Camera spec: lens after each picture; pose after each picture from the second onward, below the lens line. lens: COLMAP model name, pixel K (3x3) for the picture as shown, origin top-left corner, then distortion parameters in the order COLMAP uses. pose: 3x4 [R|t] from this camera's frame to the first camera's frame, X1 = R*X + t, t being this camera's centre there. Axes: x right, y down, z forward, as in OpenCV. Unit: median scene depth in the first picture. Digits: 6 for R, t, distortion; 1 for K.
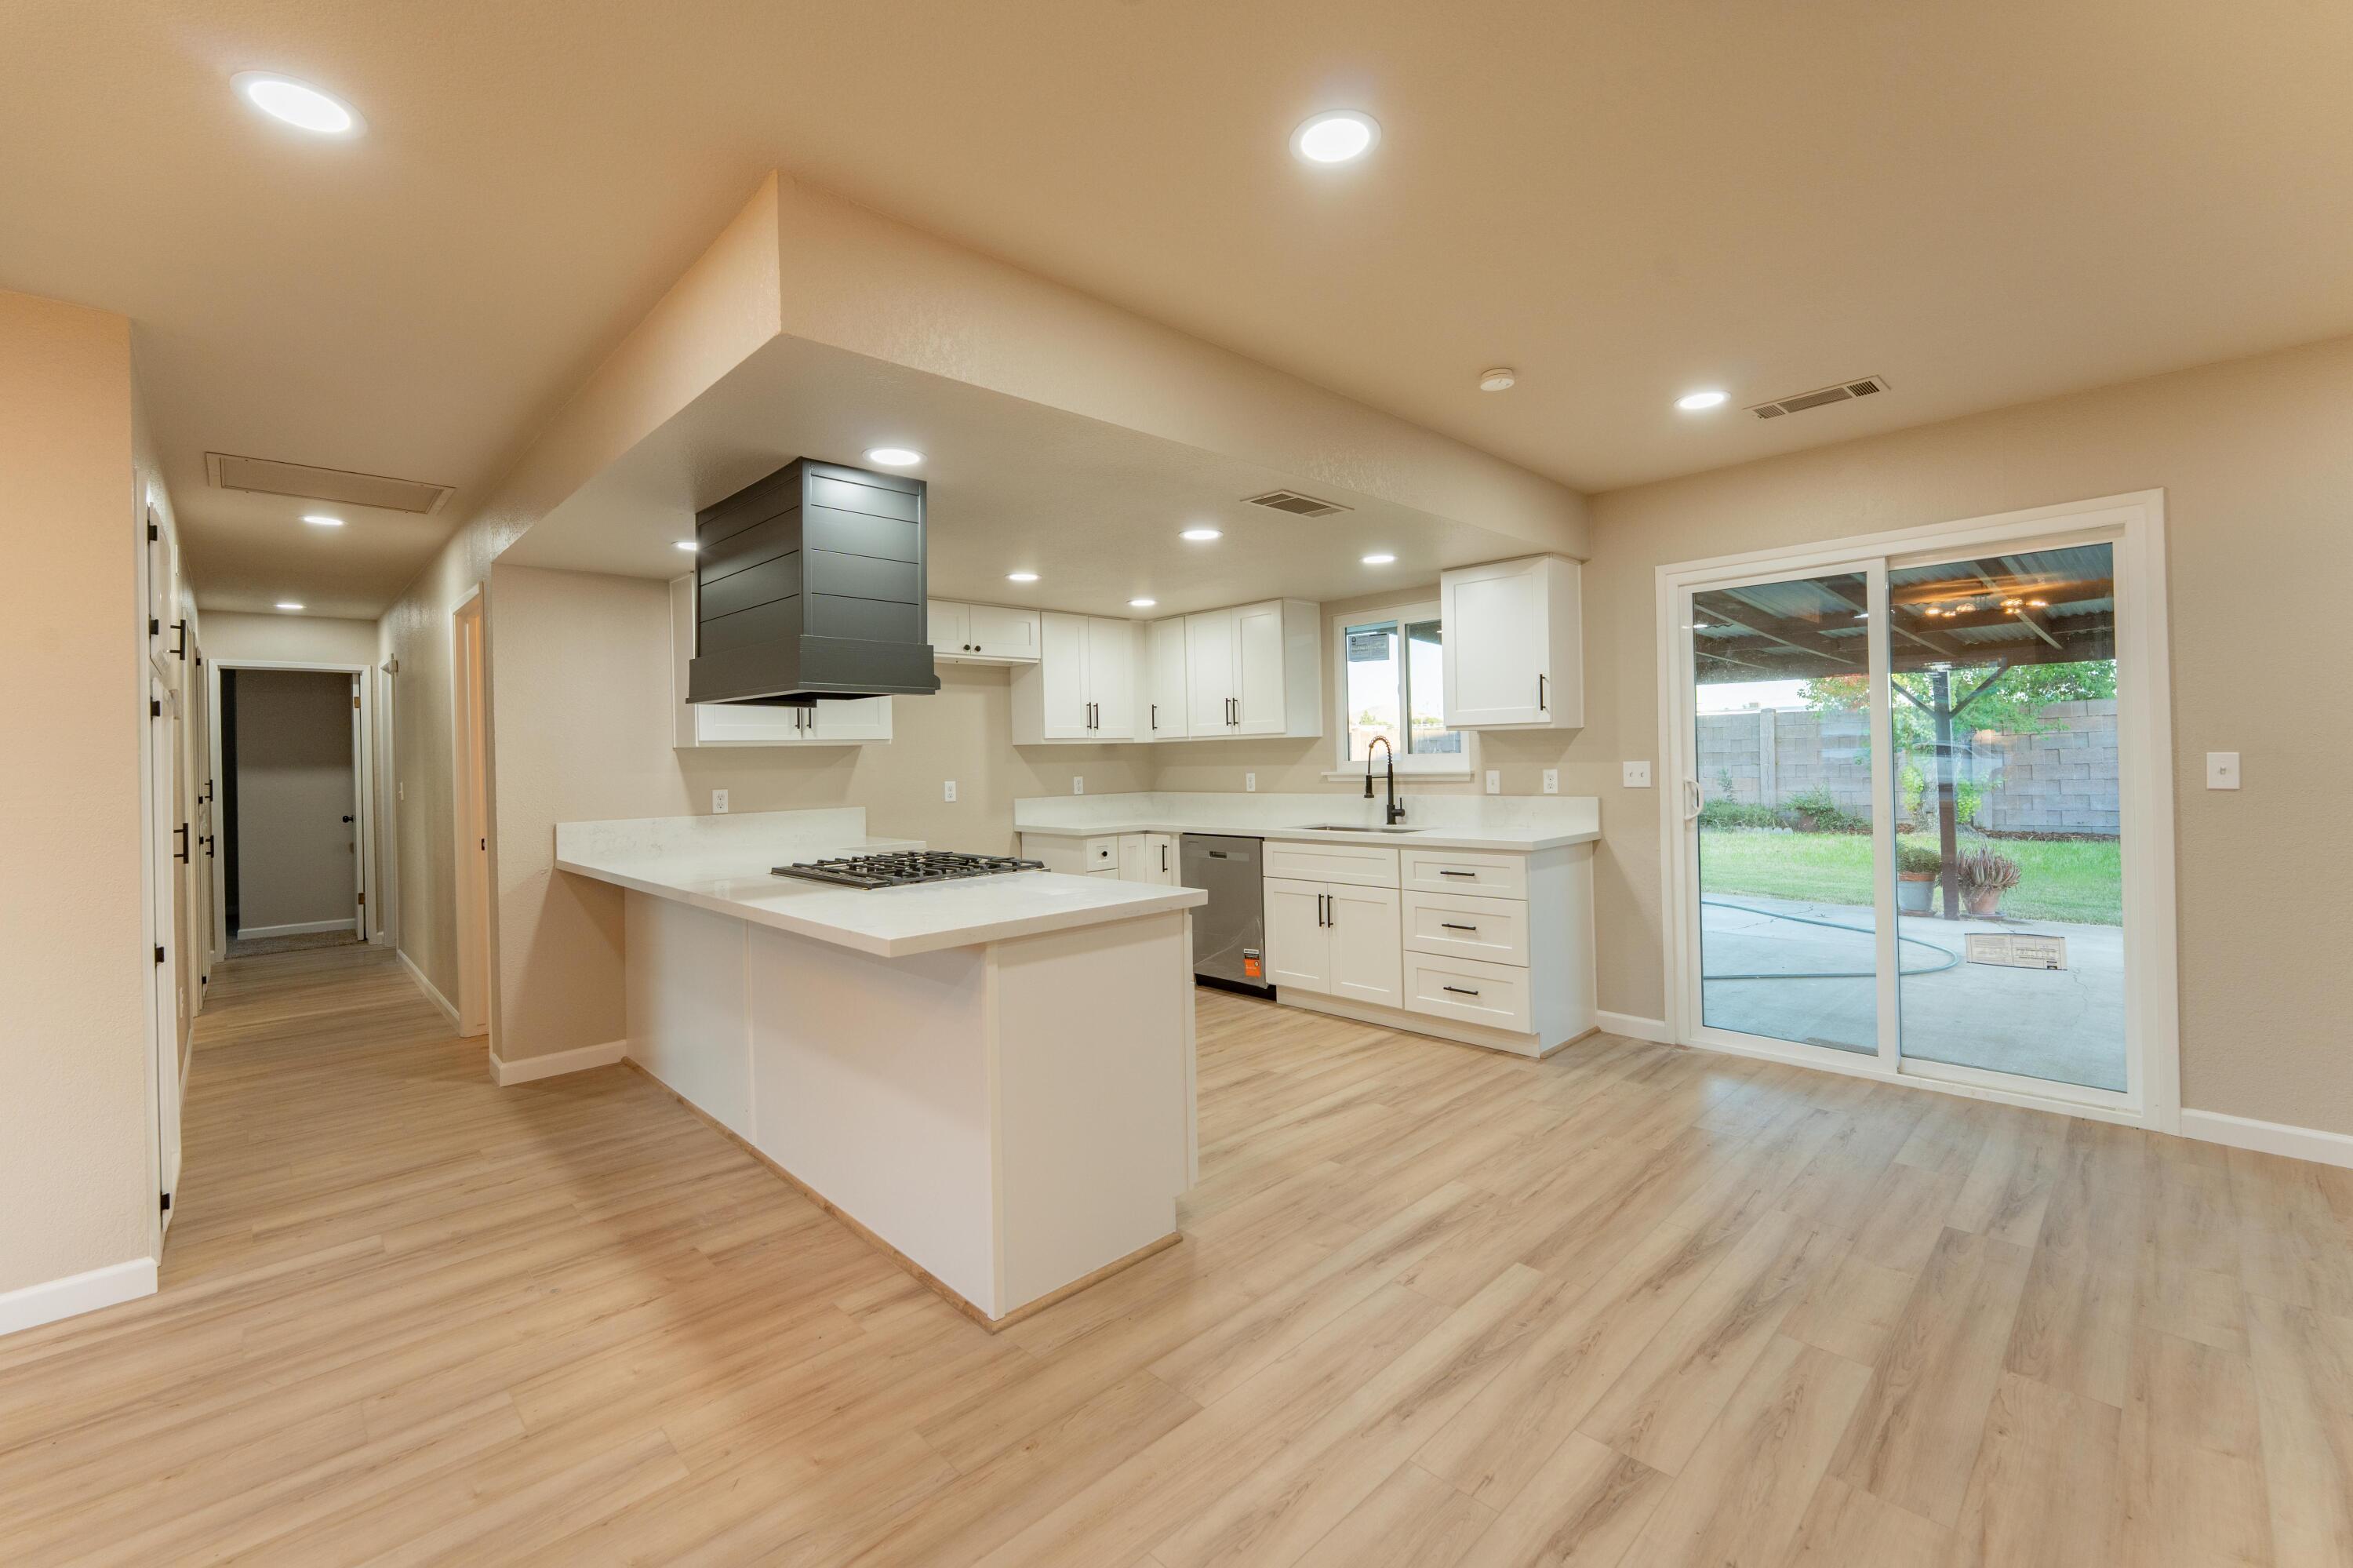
lens RADIAL K [[961.3, 0, 1207.5], [0, 961.3, 754.3], [0, 0, 1]] dist [0.001222, -0.001447]
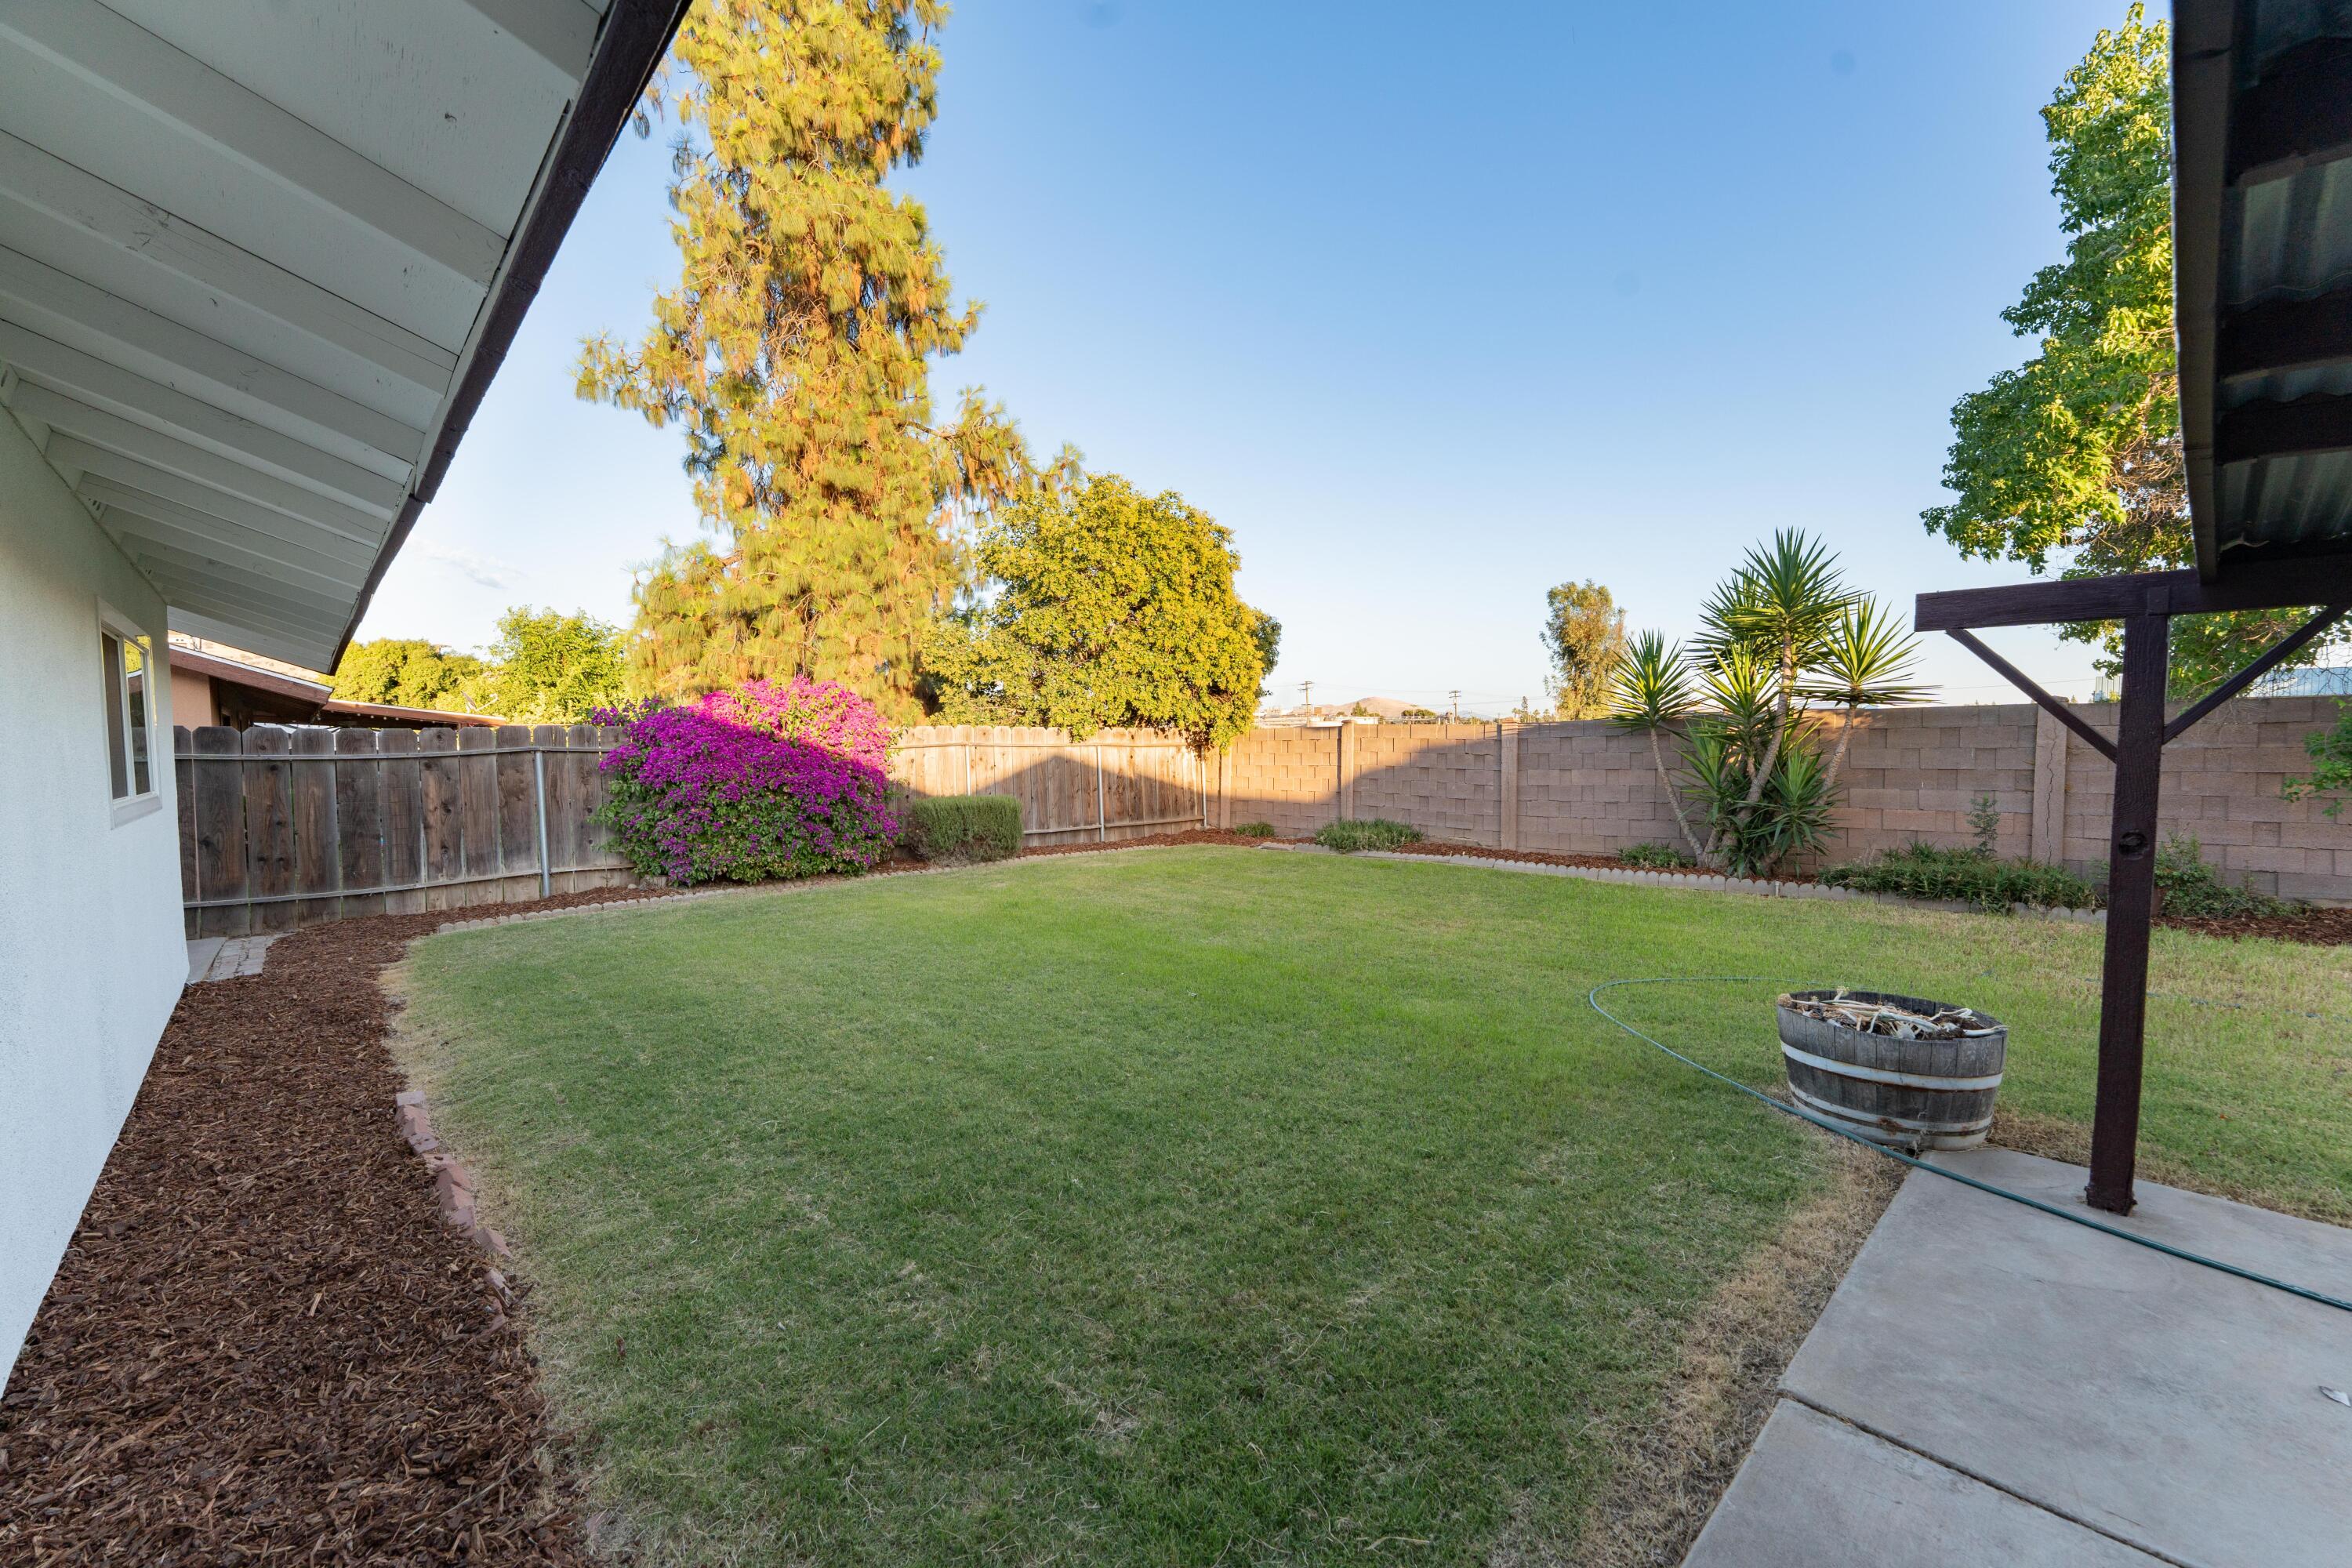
lens RADIAL K [[931.7, 0, 1172.8], [0, 931.7, 791.3], [0, 0, 1]] dist [0.000169, -0.000018]
pose [[0.999359, 0.016442, -0.031793, 0.215105], [-0.014740, 0.998484, 0.053032, -0.042149], [0.032617, -0.052530, 0.998087, 1.417623]]
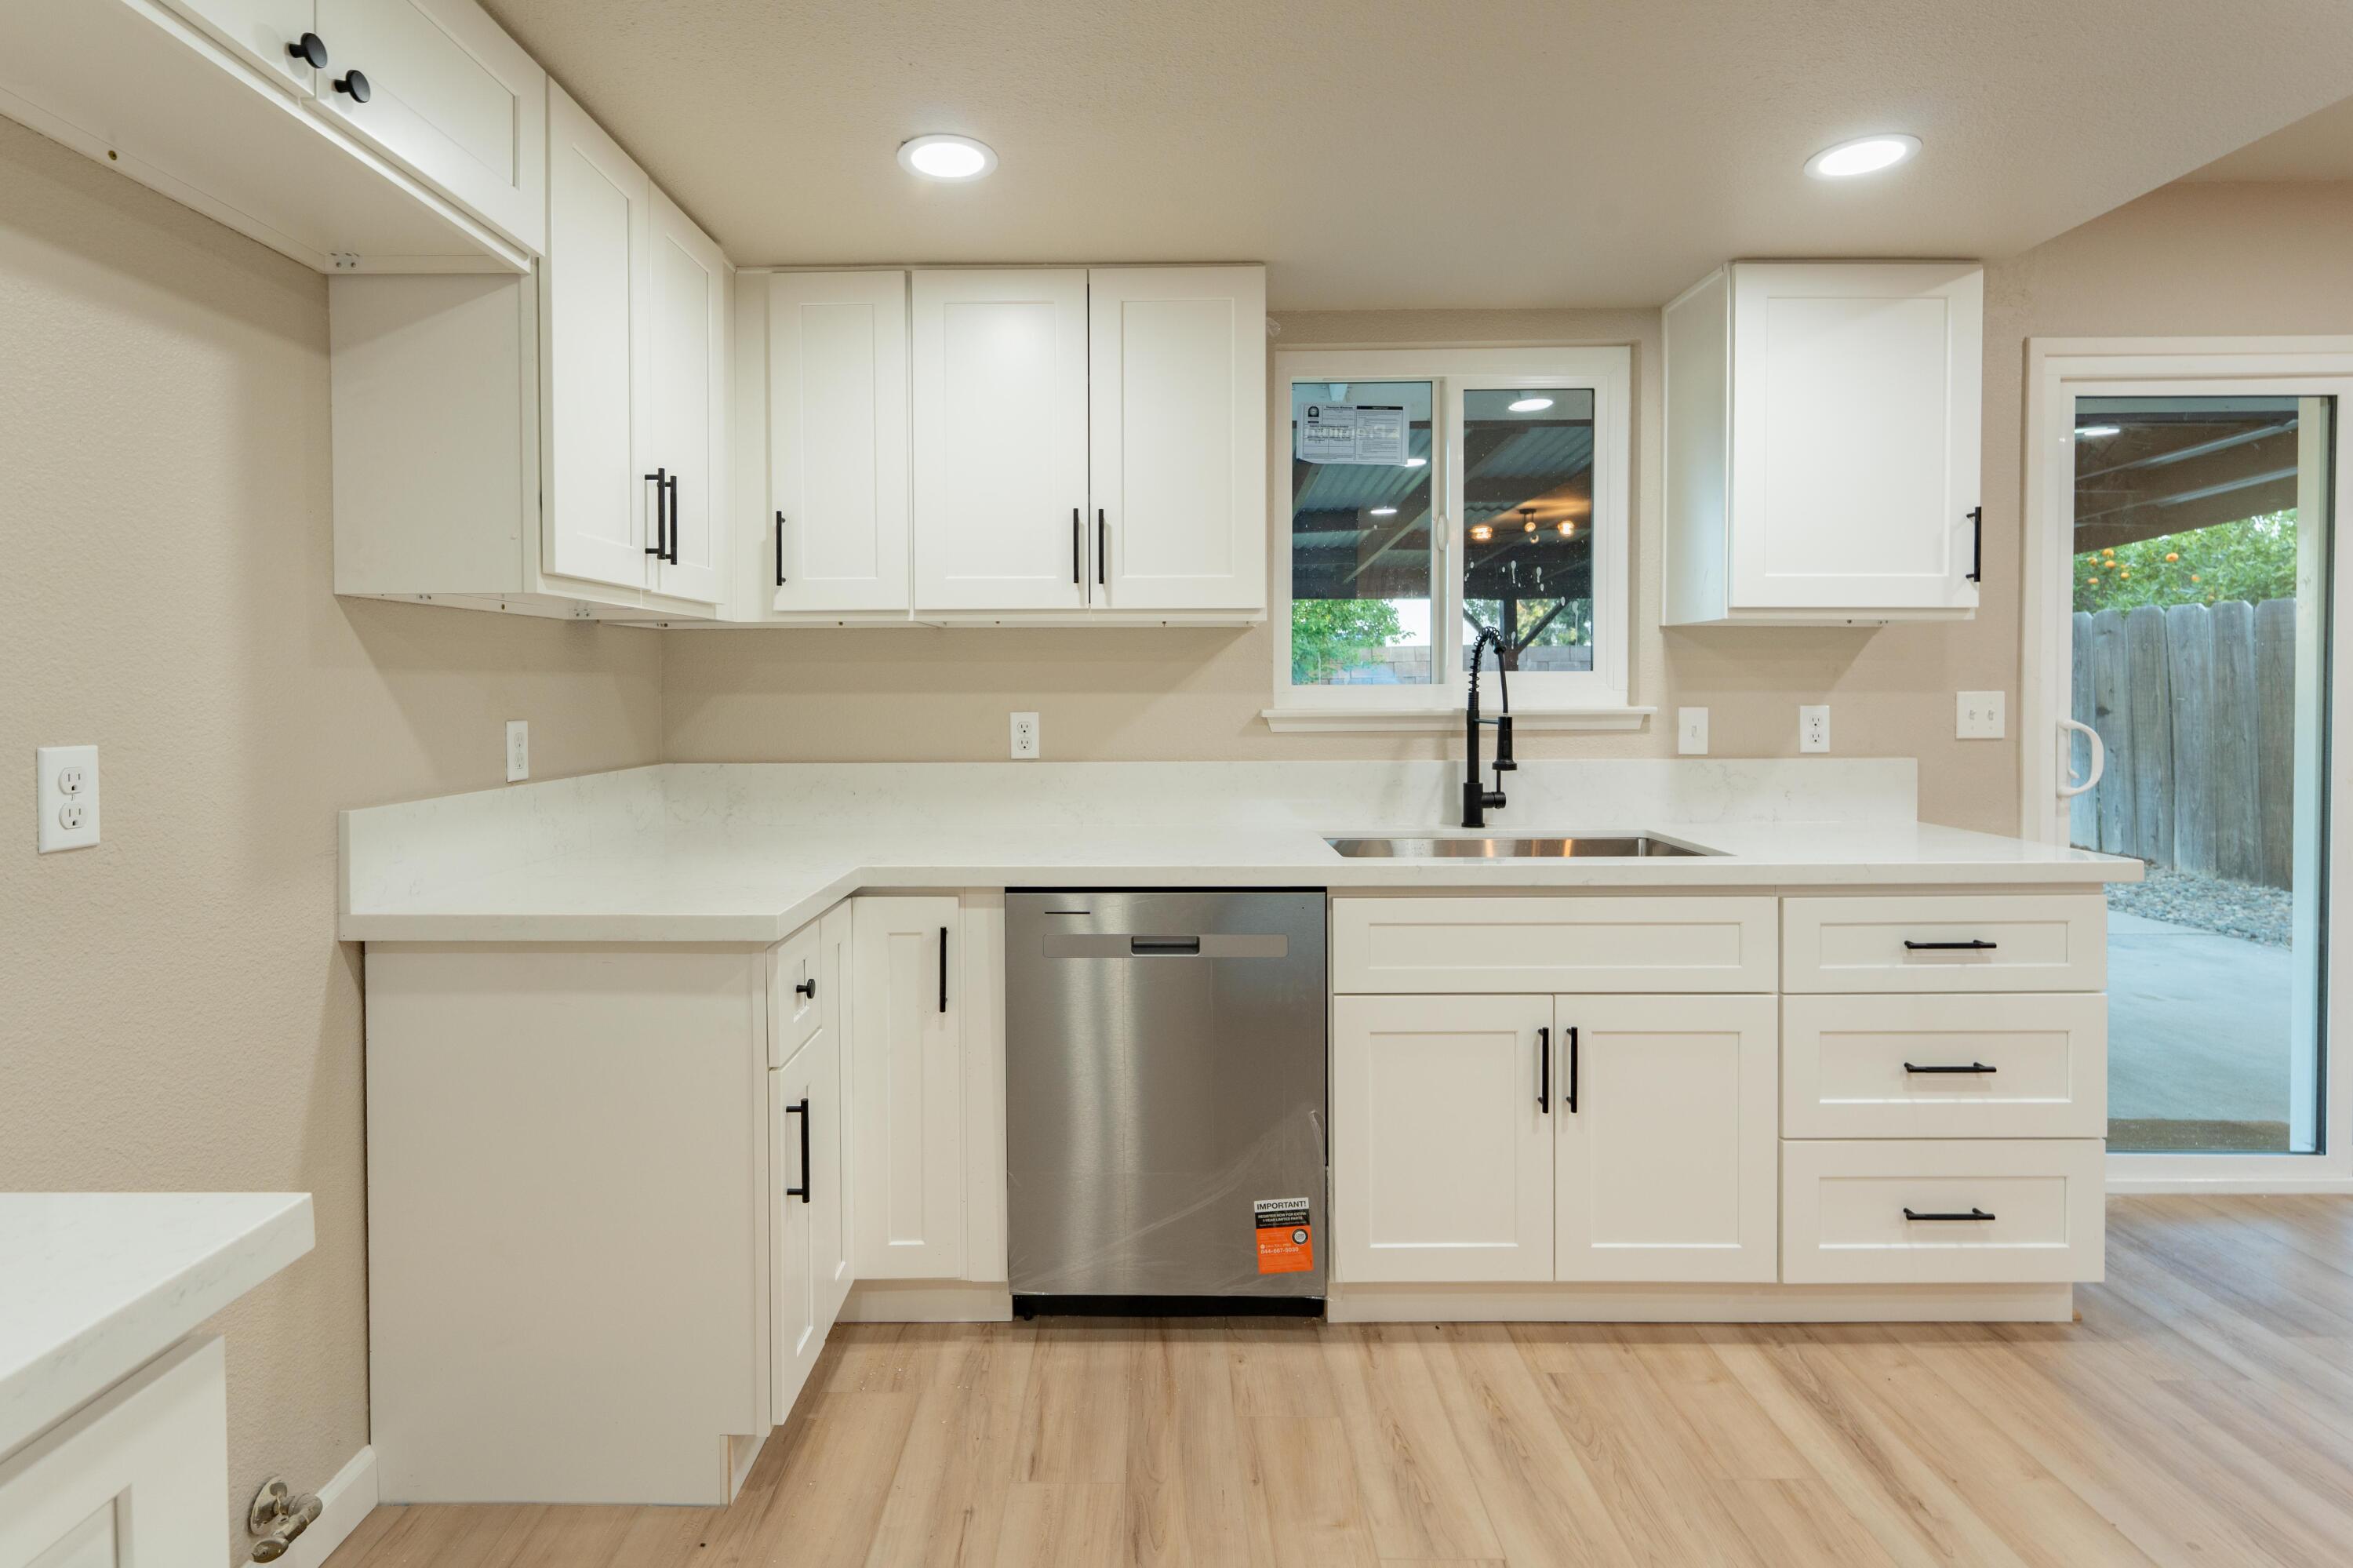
lens RADIAL K [[1140.7, 0, 1132.7], [0, 1140.7, 705.3], [0, 0, 1]] dist [-0.002680, -0.000042]
pose [[0.719051, 0.008874, 0.694901, -0.329926], [-0.014125, 0.999899, 0.001847, 0.019836], [-0.694814, -0.011144, 0.719103, 0.824153]]
